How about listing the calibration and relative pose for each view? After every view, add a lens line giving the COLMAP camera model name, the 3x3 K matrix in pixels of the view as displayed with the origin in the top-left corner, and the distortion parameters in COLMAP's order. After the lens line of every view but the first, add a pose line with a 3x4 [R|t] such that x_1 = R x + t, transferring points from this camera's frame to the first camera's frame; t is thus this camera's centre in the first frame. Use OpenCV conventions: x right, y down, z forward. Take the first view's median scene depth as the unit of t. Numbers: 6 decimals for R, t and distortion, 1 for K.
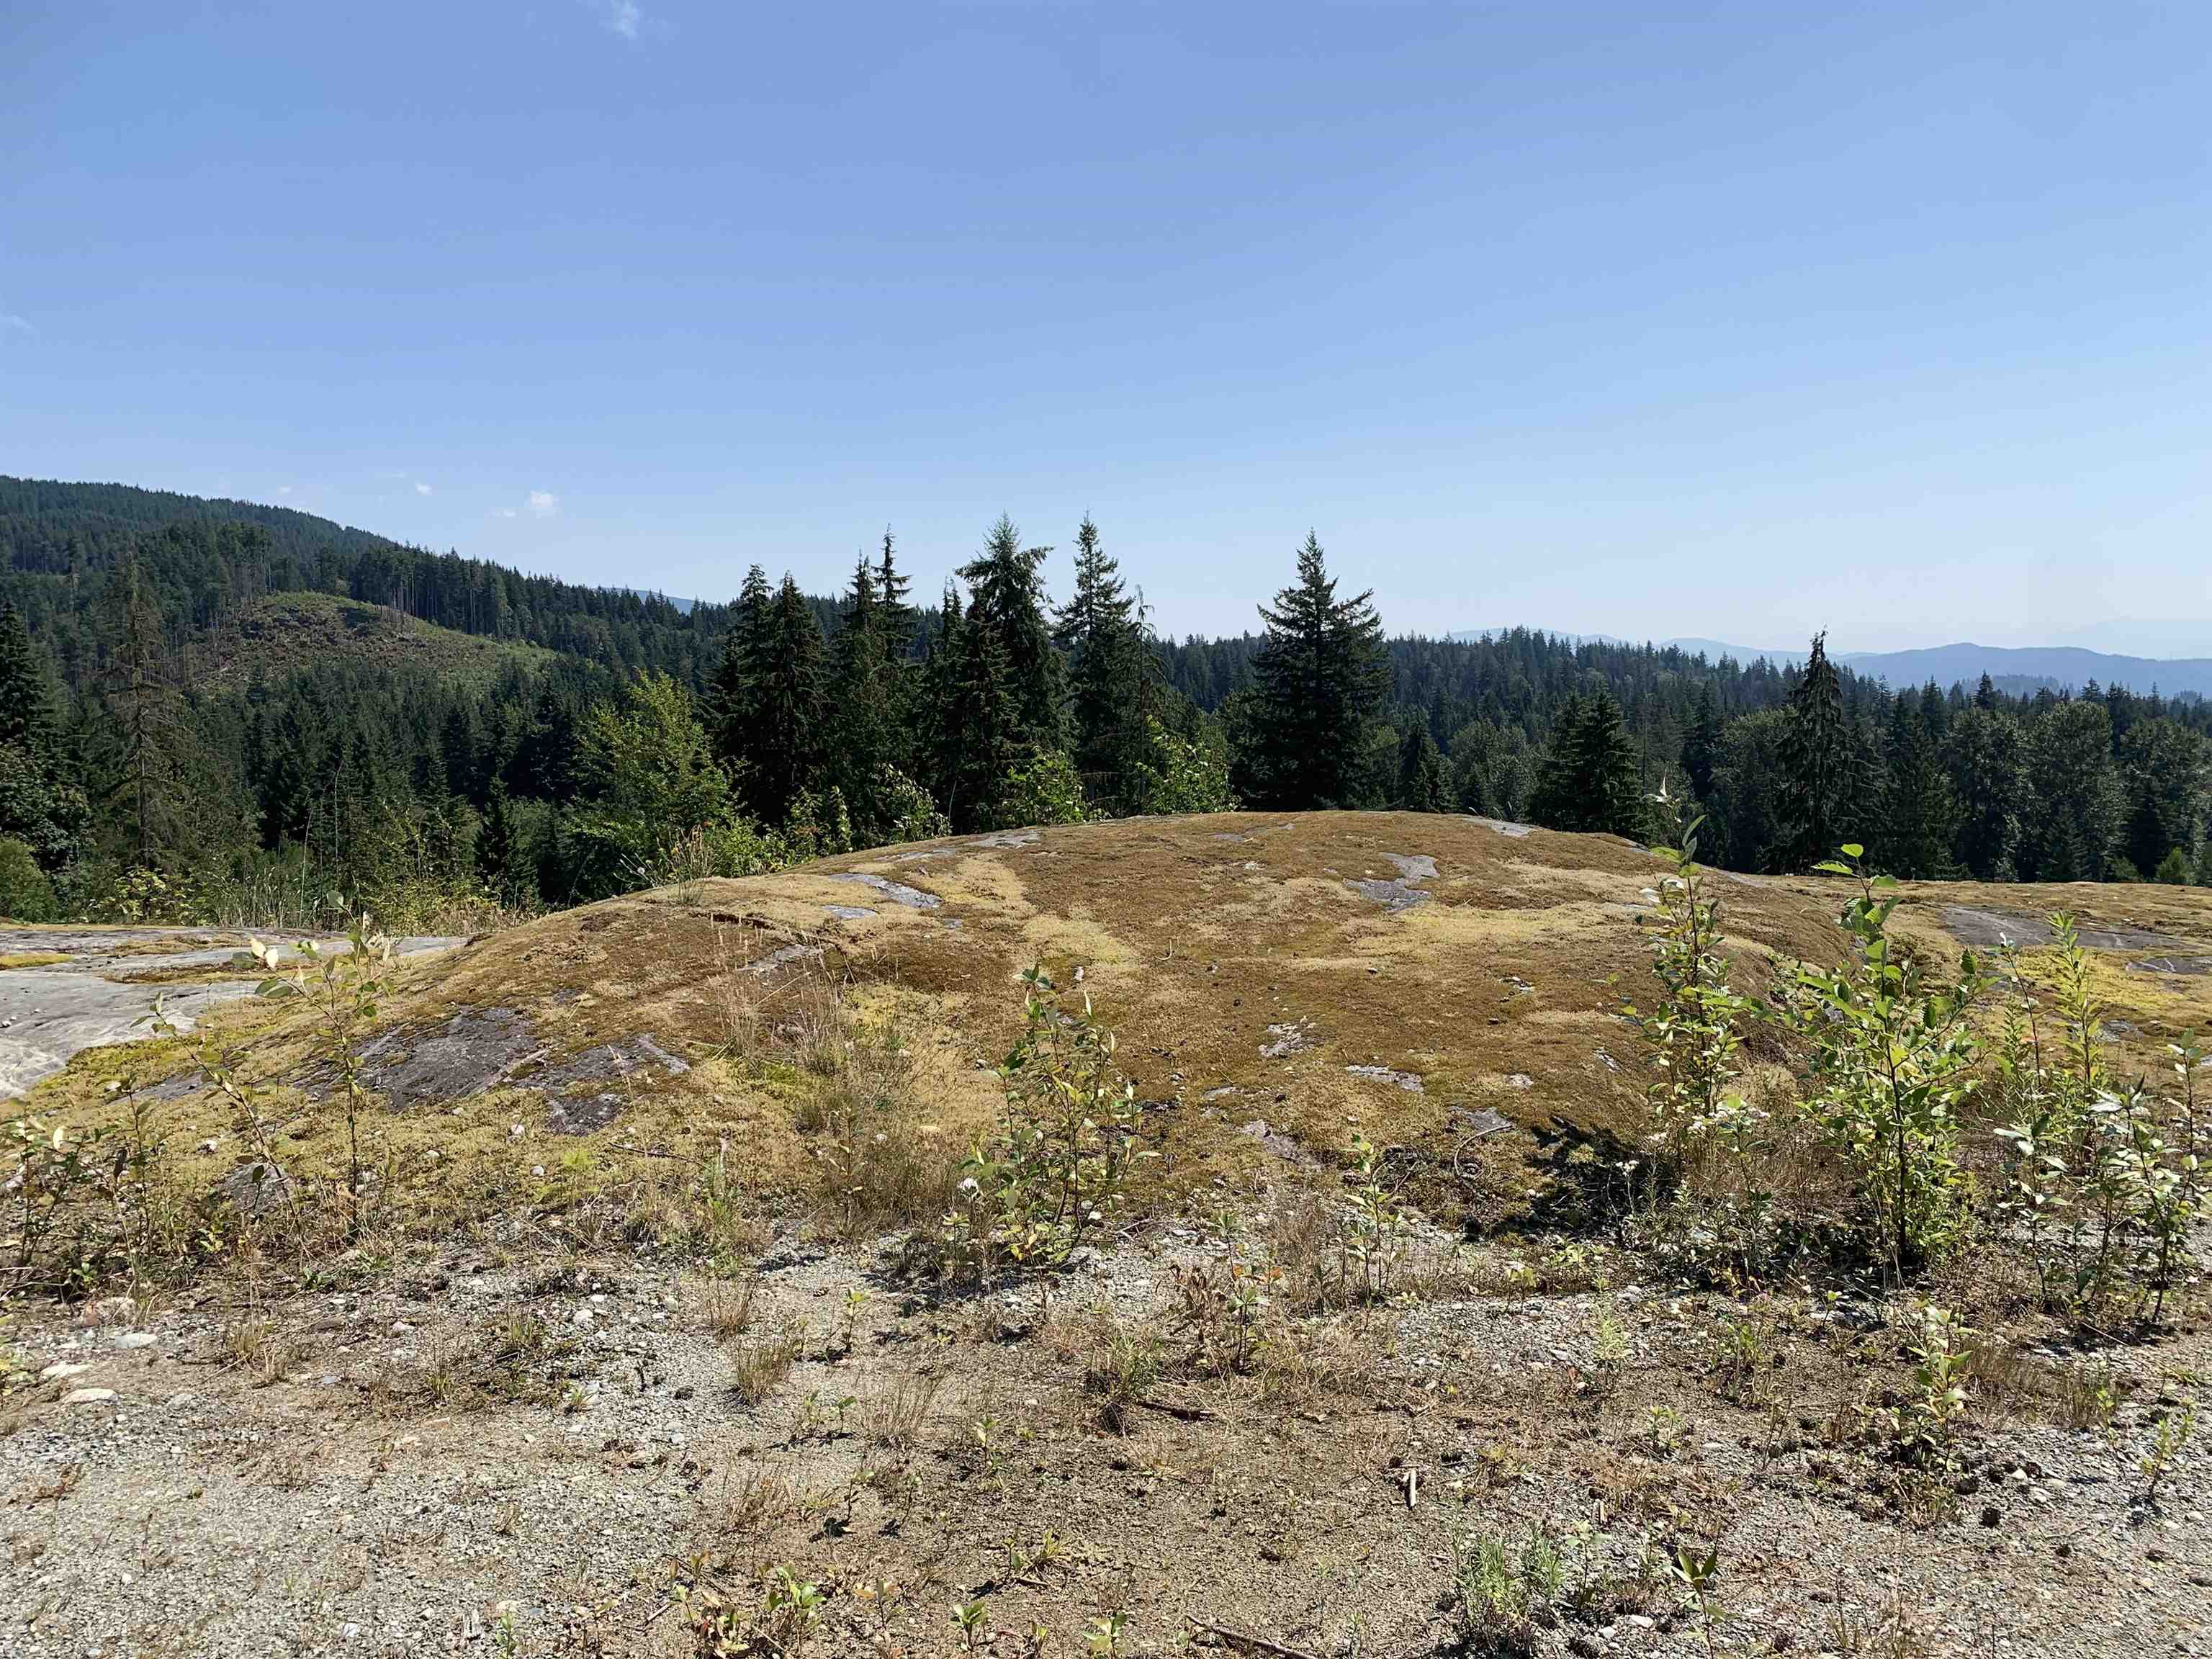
lens RADIAL K [[1681.4, 0, 1103.7], [0, 1681.4, 817.1], [0, 0, 1]] dist [0.052183, -0.057985]
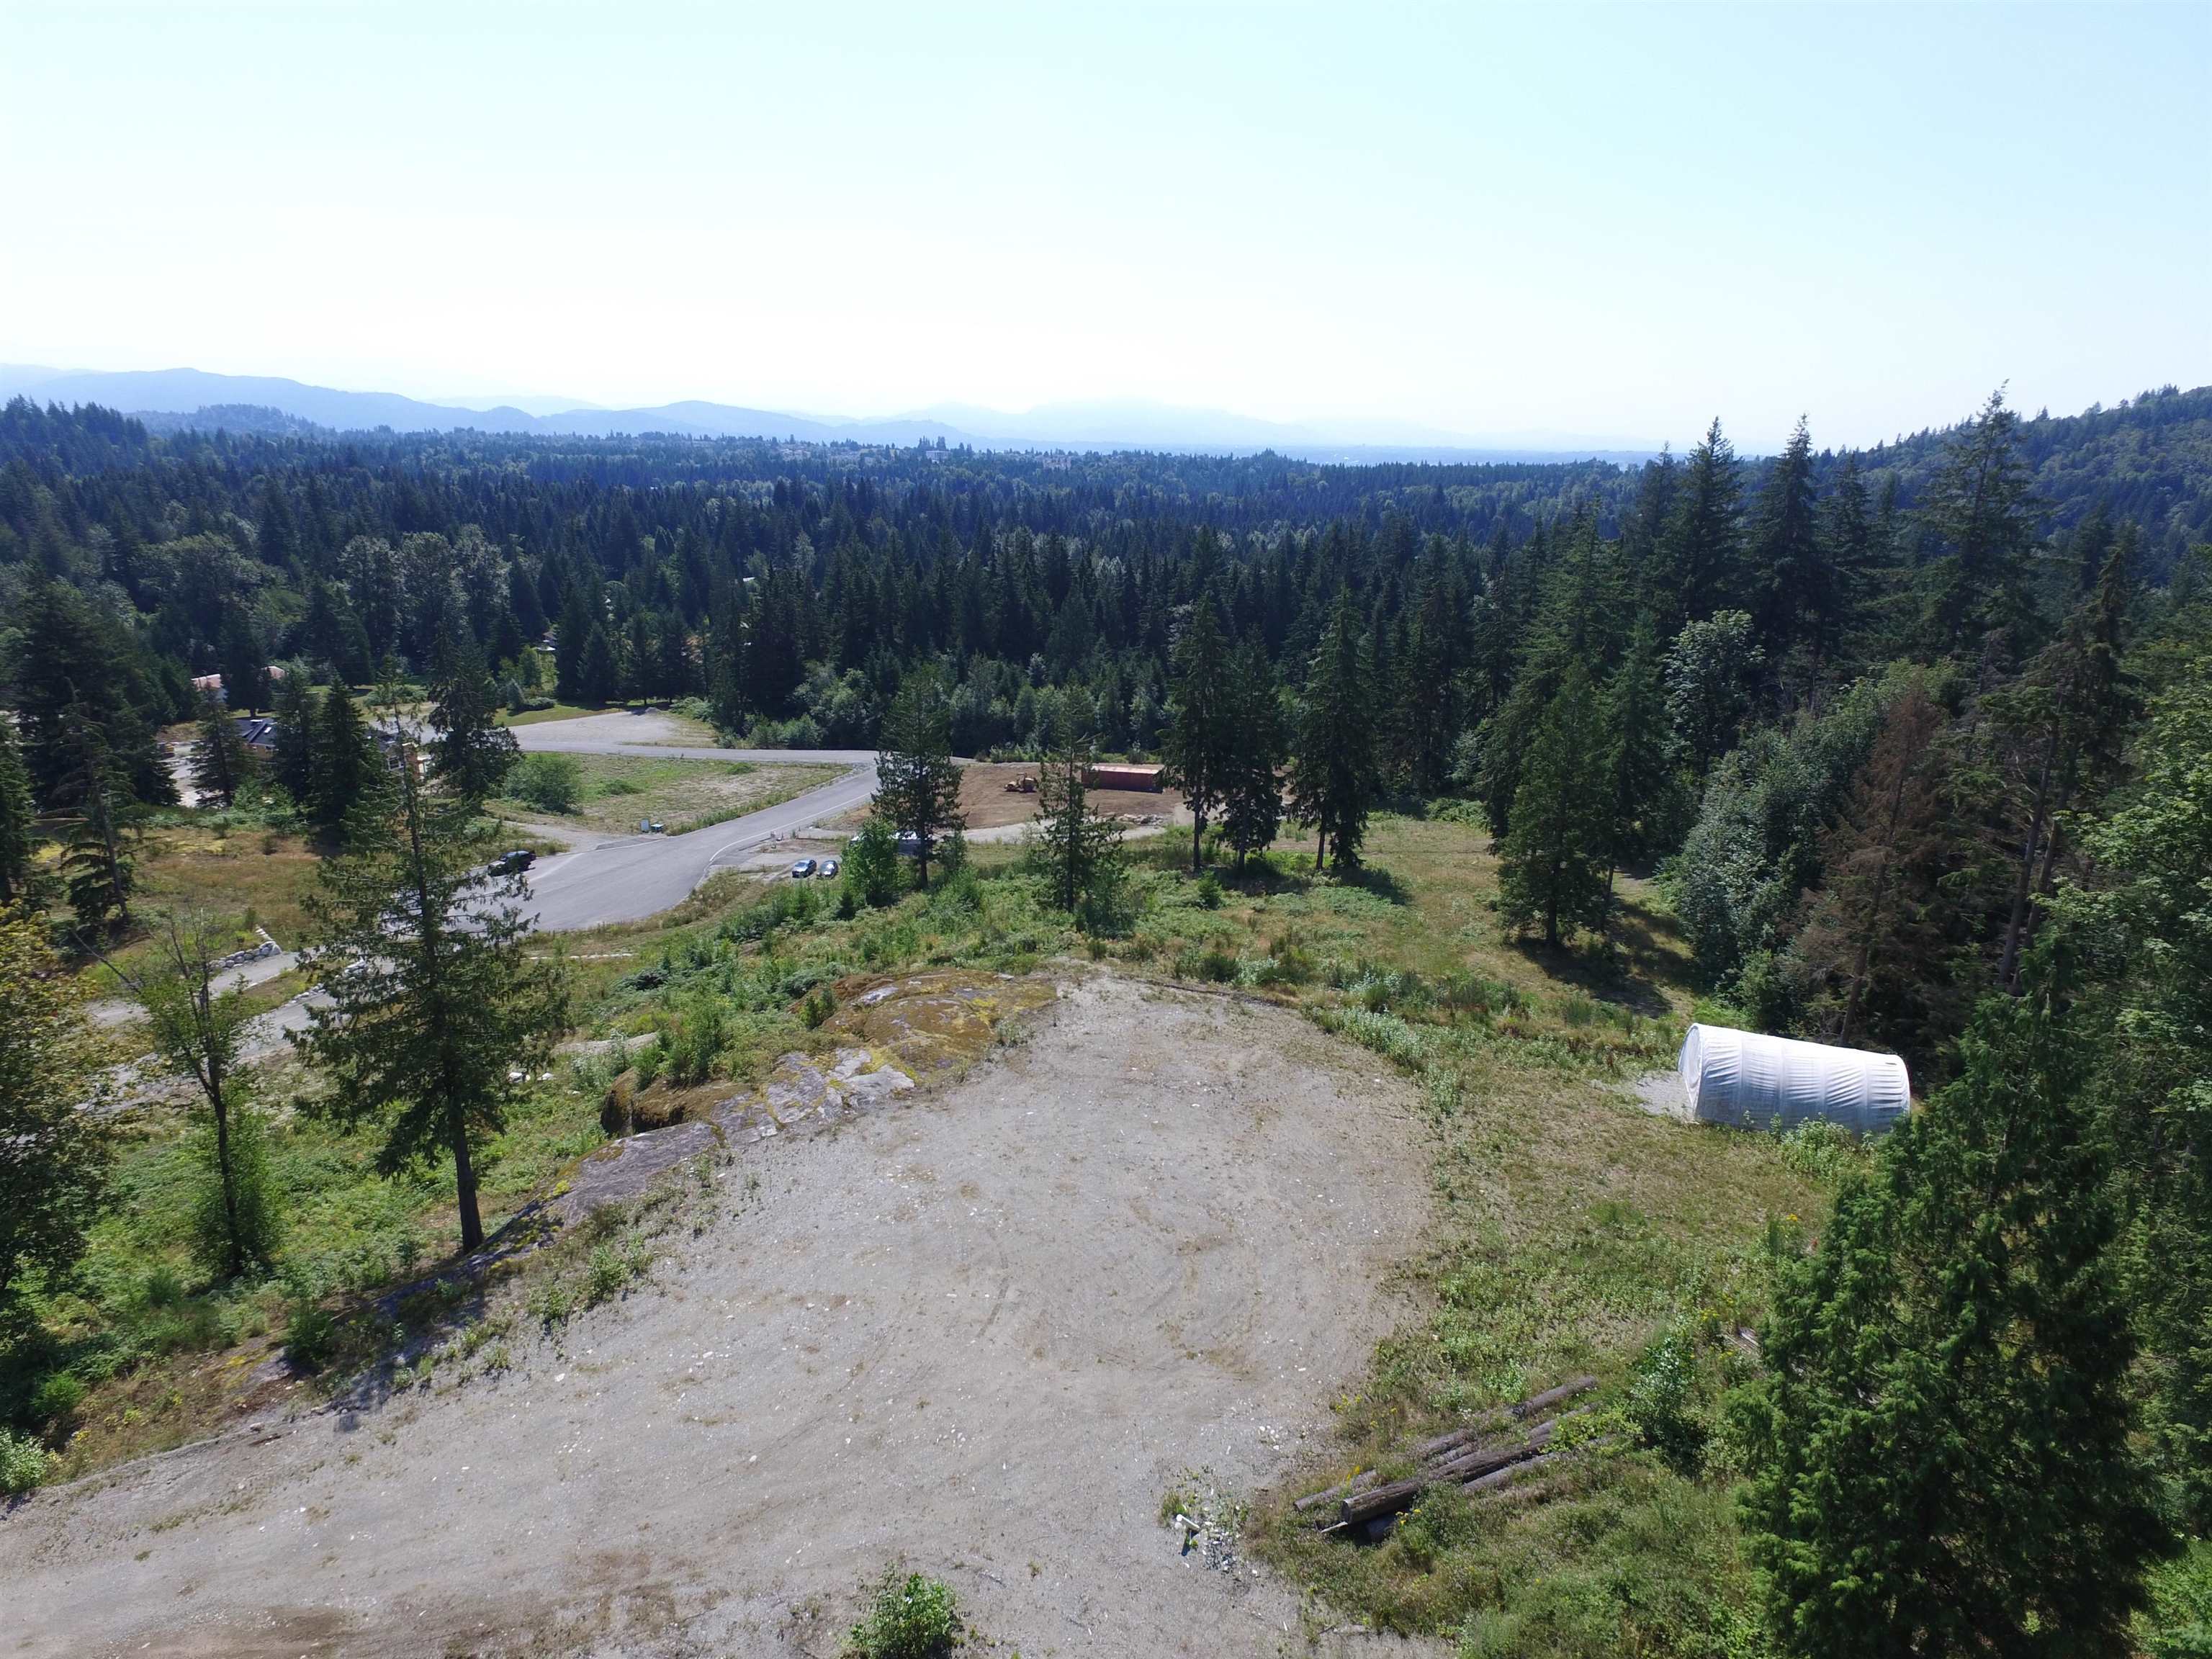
lens RADIAL K [[1287.4, 0, 1094.3], [0, 1287.4, 850.5], [0, 0, 1]] dist [-0.009847, 0.013280]
pose [[0.488850, -0.251613, 0.835295, -0.484989], [0.029055, 0.961667, 0.272675, -0.261354], [-0.871884, -0.109028, 0.477422, -0.294272]]
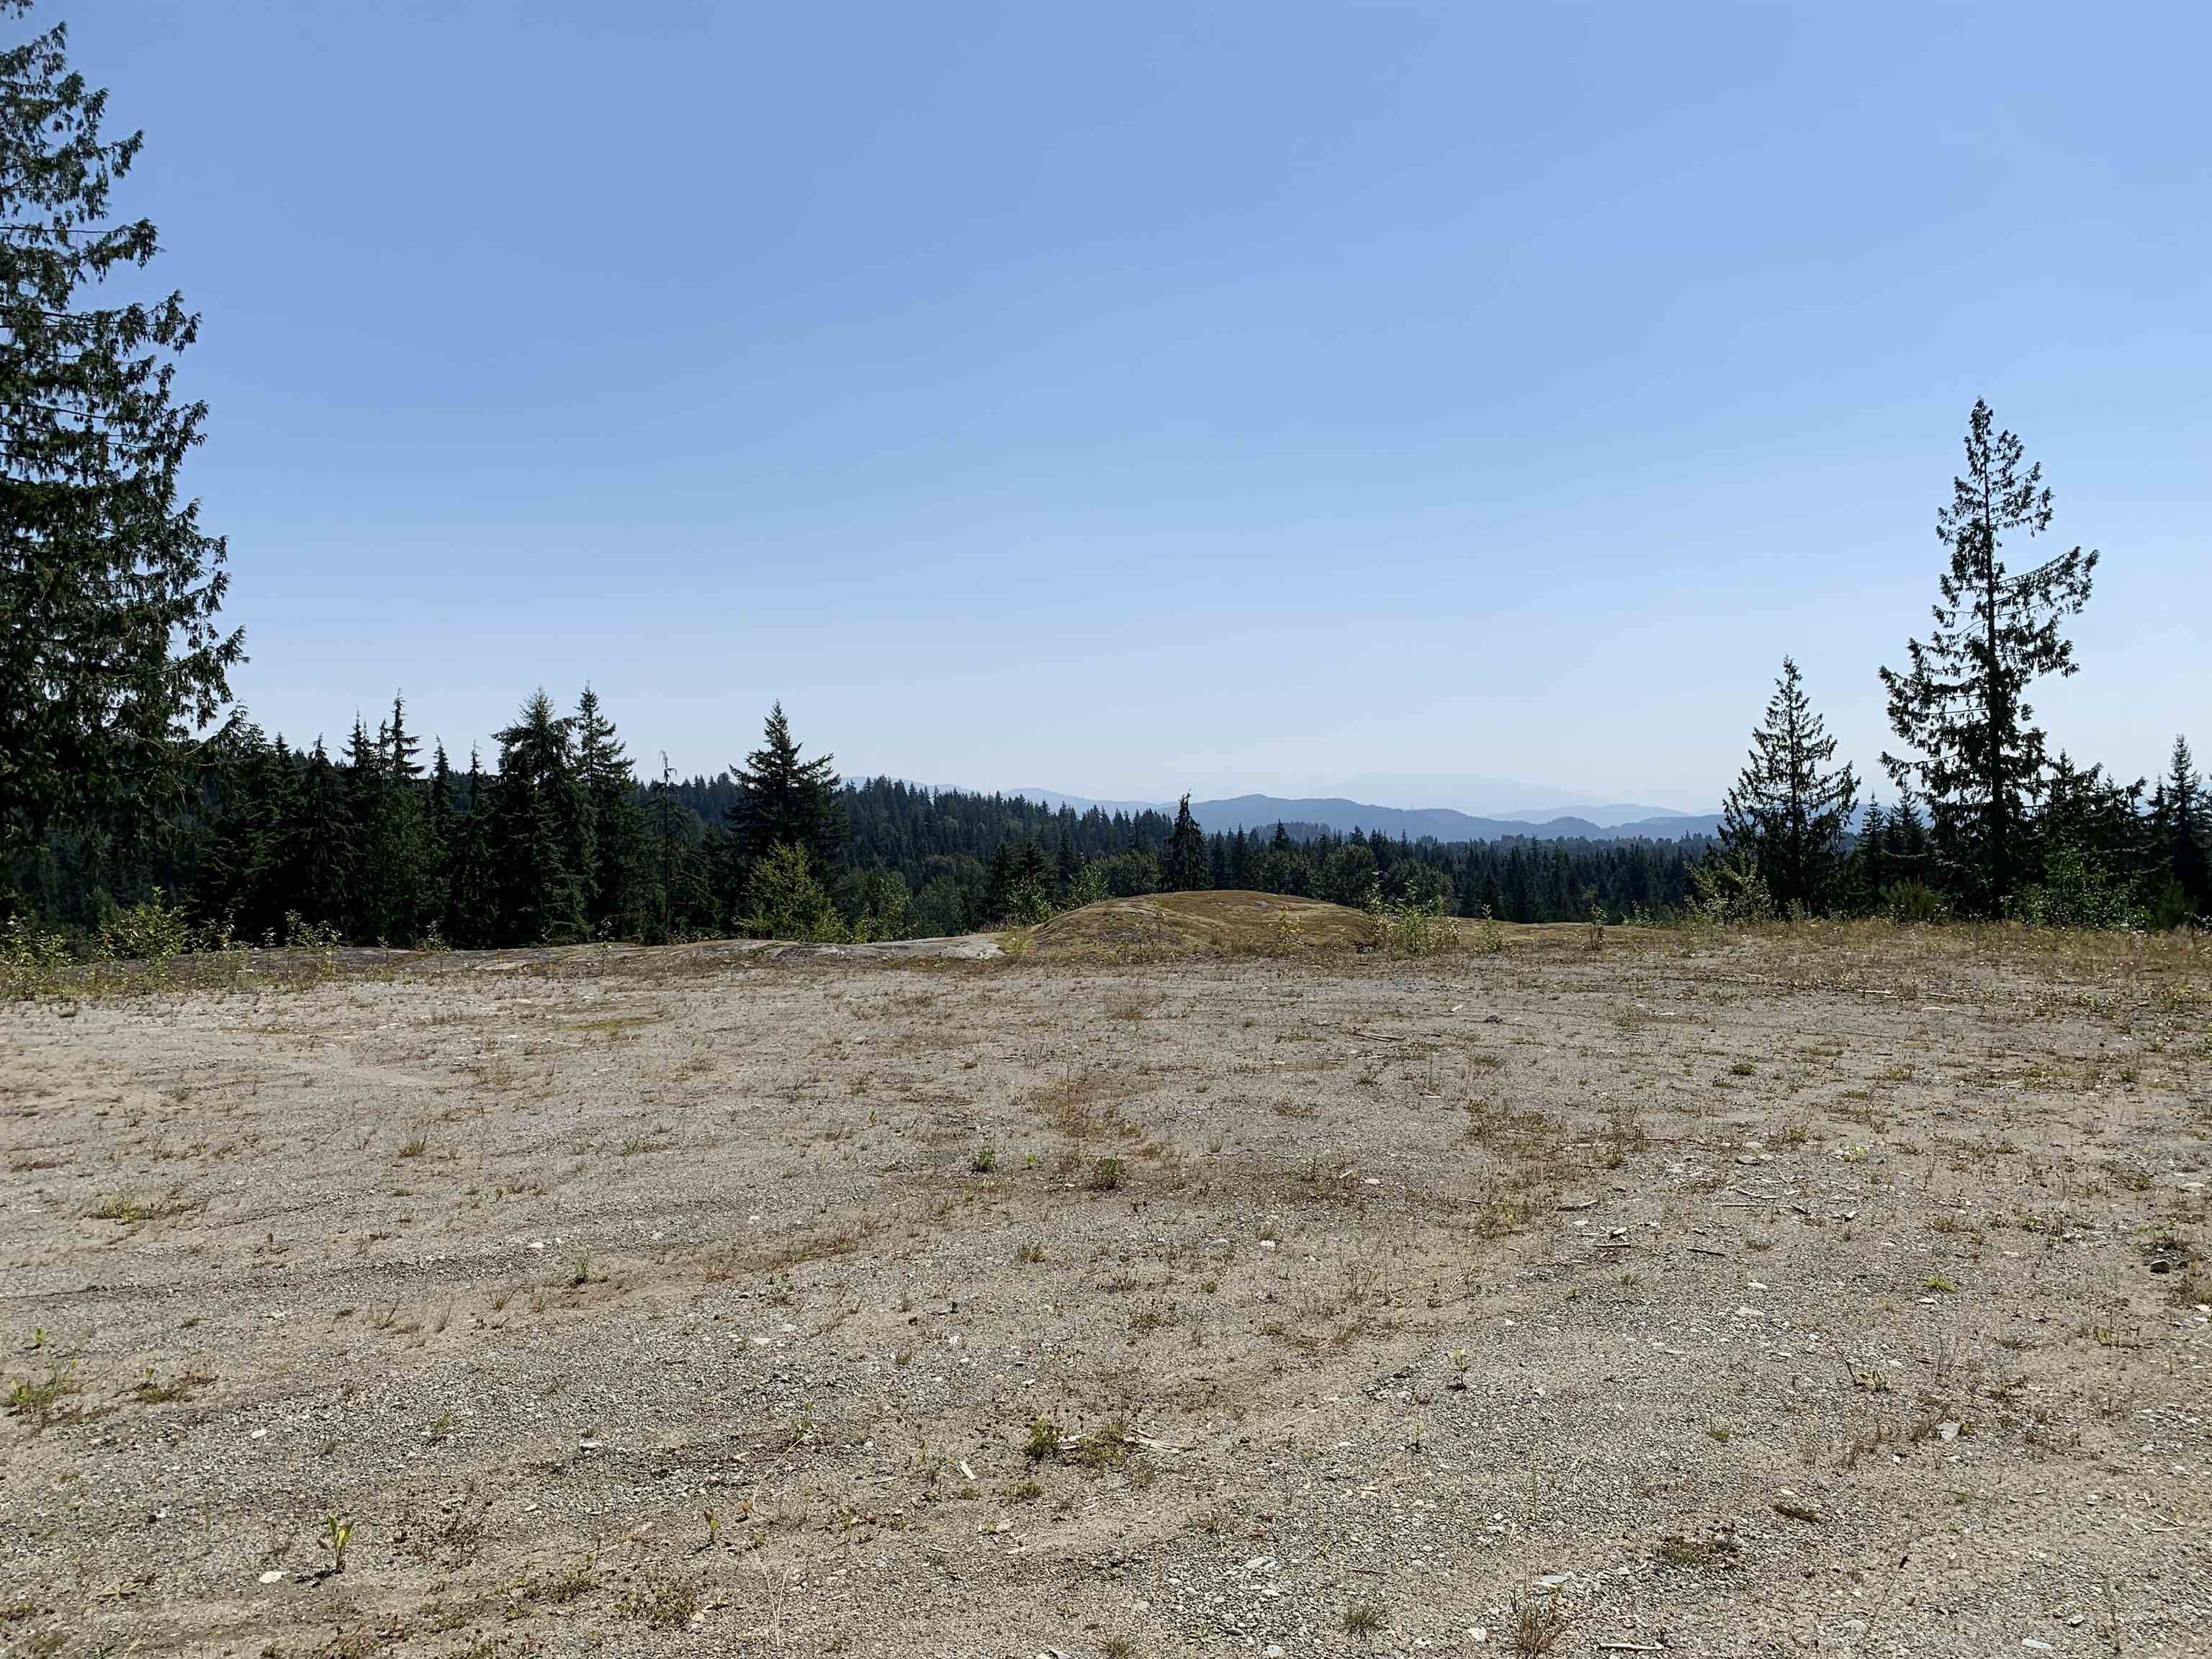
lens RADIAL K [[1681.4, 0, 1103.5], [0, 1681.4, 821.9], [0, 0, 1]] dist [0.052183, -0.057985]
pose [[0.929715, -0.000658, 0.368280, -0.122238], [0.031463, 0.996484, -0.077649, 0.010557], [-0.366934, 0.083779, 0.926467, -0.183962]]
